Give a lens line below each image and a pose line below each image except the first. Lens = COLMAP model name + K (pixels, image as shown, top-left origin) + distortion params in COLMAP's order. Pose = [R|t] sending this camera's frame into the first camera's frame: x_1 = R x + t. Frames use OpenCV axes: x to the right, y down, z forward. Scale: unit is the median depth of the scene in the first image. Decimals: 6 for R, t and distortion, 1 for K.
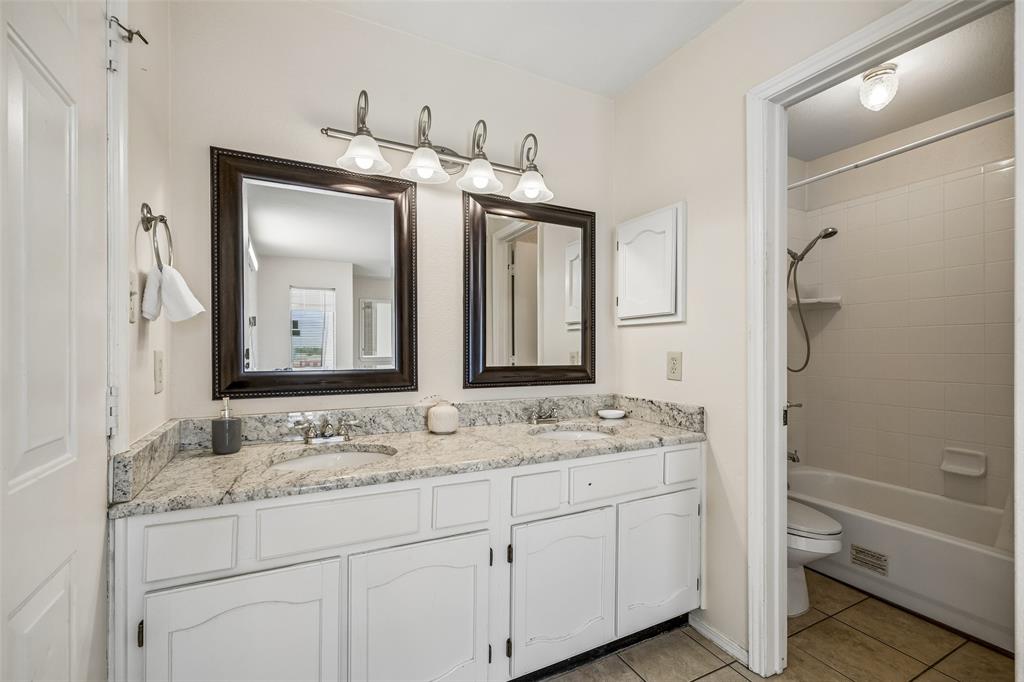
lens RADIAL K [[443.0, 0, 508.4], [0, 443.0, 350.7], [0, 0, 1]] dist [-0.002034, 0.000201]
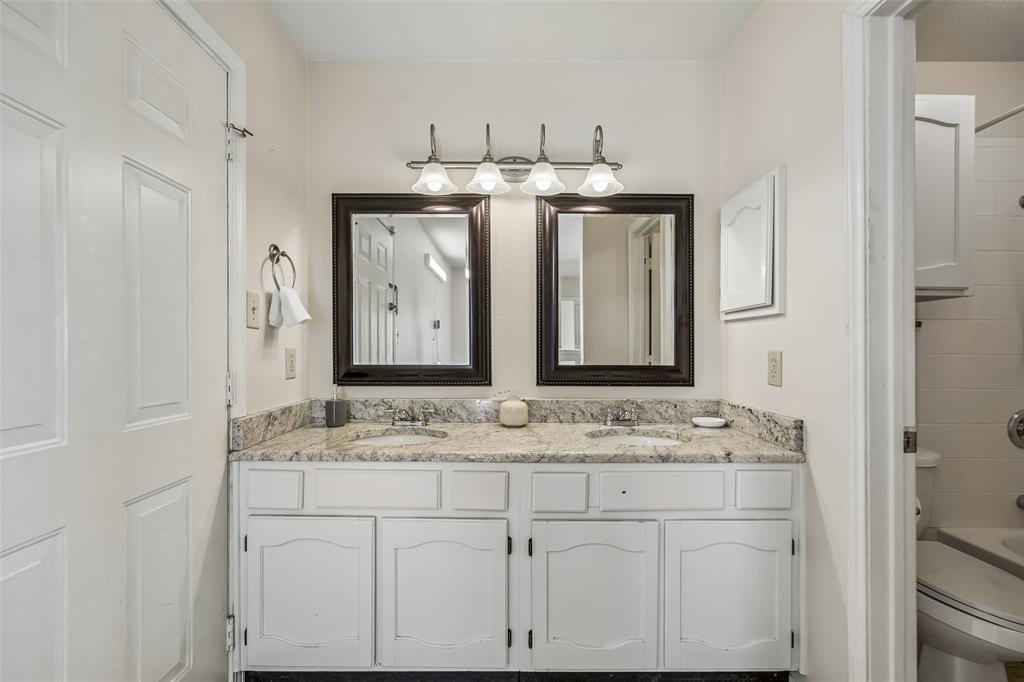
lens RADIAL K [[443.7, 0, 508.4], [0, 443.7, 348.1], [0, 0, 1]] dist [-0.008000, -0.000774]
pose [[0.893292, 0.002093, -0.449473, 0.325261], [-0.003557, 0.999991, -0.002412, 0.000682], [0.449464, 0.003753, 0.893291, 0.048590]]
